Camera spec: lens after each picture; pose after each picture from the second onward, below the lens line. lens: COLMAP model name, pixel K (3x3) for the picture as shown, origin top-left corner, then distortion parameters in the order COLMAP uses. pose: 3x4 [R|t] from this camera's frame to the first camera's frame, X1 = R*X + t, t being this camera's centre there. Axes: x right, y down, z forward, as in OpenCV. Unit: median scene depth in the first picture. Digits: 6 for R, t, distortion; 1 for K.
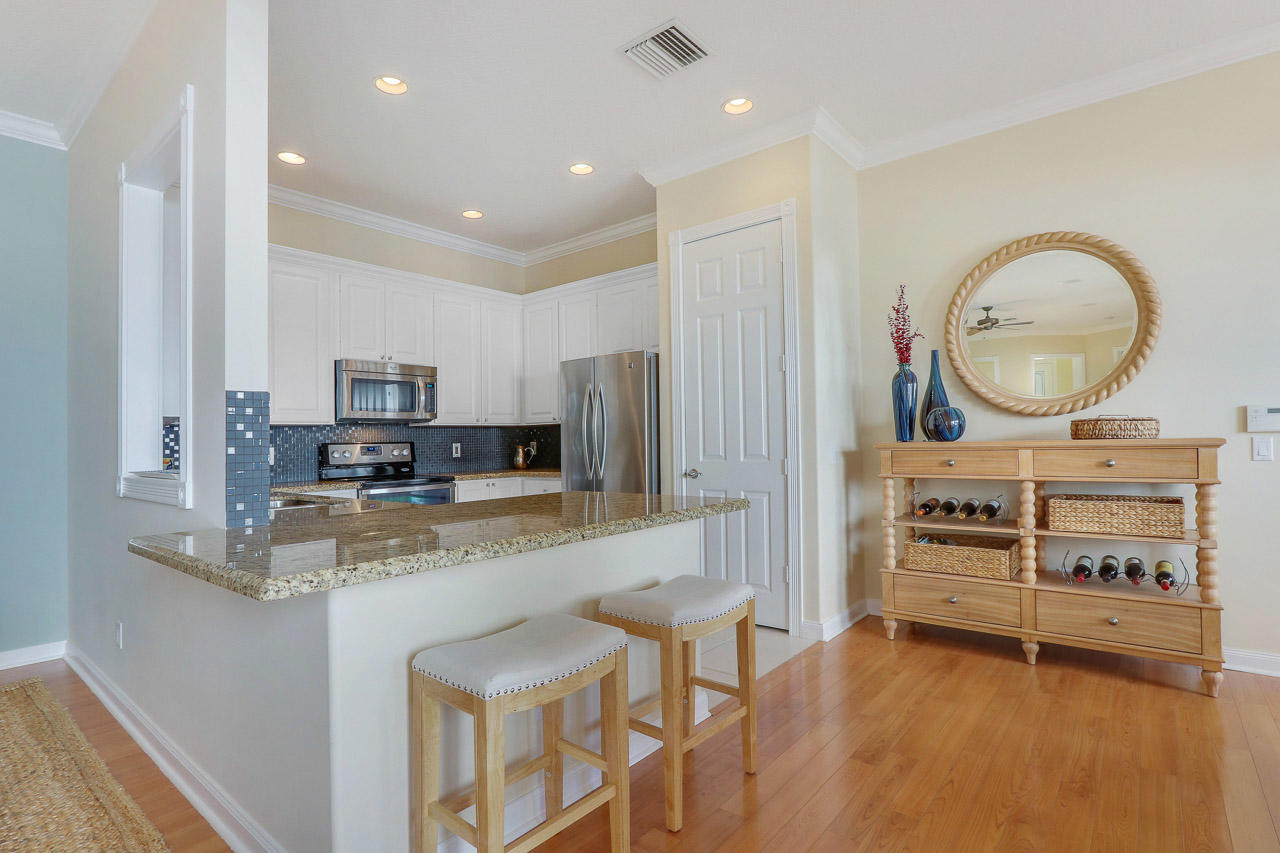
lens RADIAL K [[611.1, 0, 641.4], [0, 611.1, 429.3], [0, 0, 1]] dist [-0.014674, 0.000842]
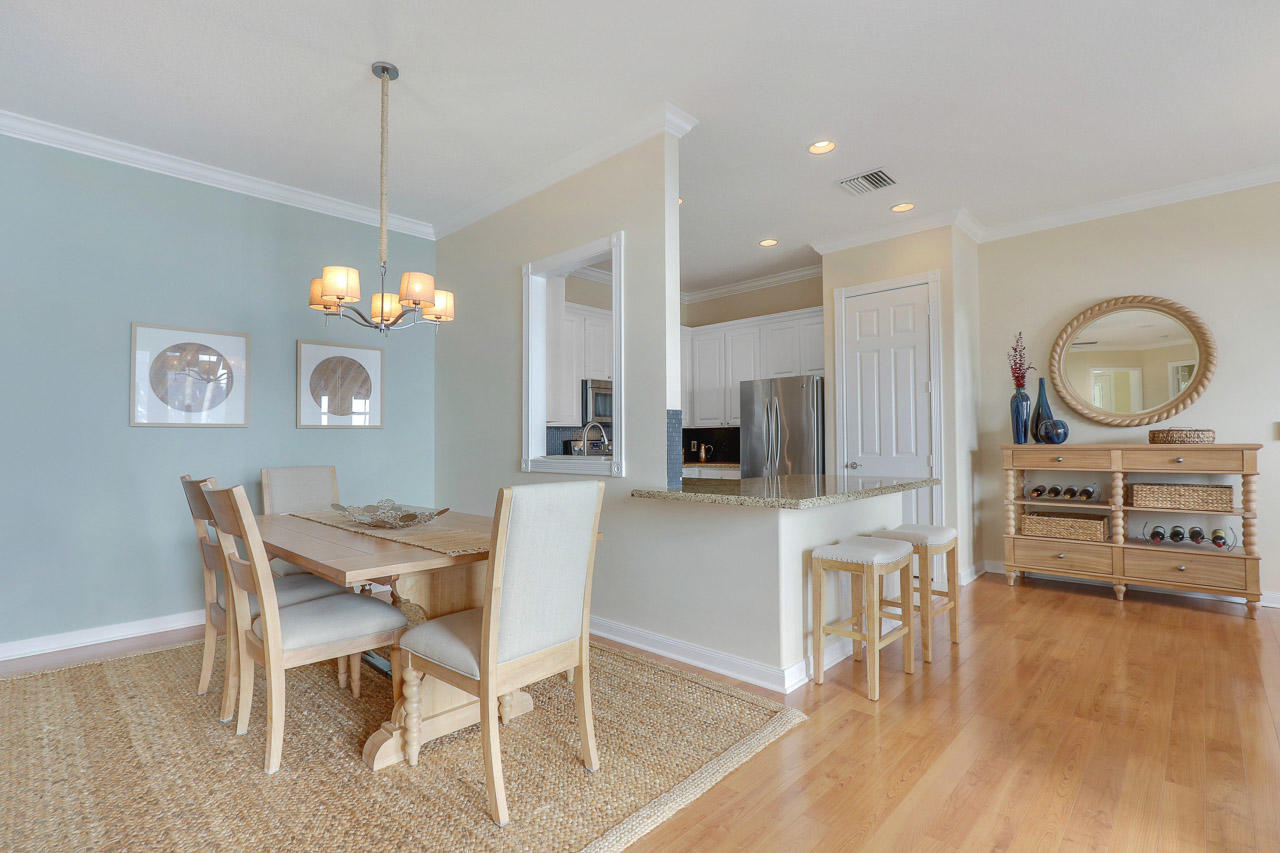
lens RADIAL K [[611.1, 0, 616.2], [0, 611.1, 423.9], [0, 0, 1]] dist [-0.014674, 0.000842]
pose [[0.997396, 0.009855, -0.071444, -0.406109], [-0.010562, 0.999899, -0.009537, -0.002668], [0.071343, 0.010267, 0.997399, -0.467001]]
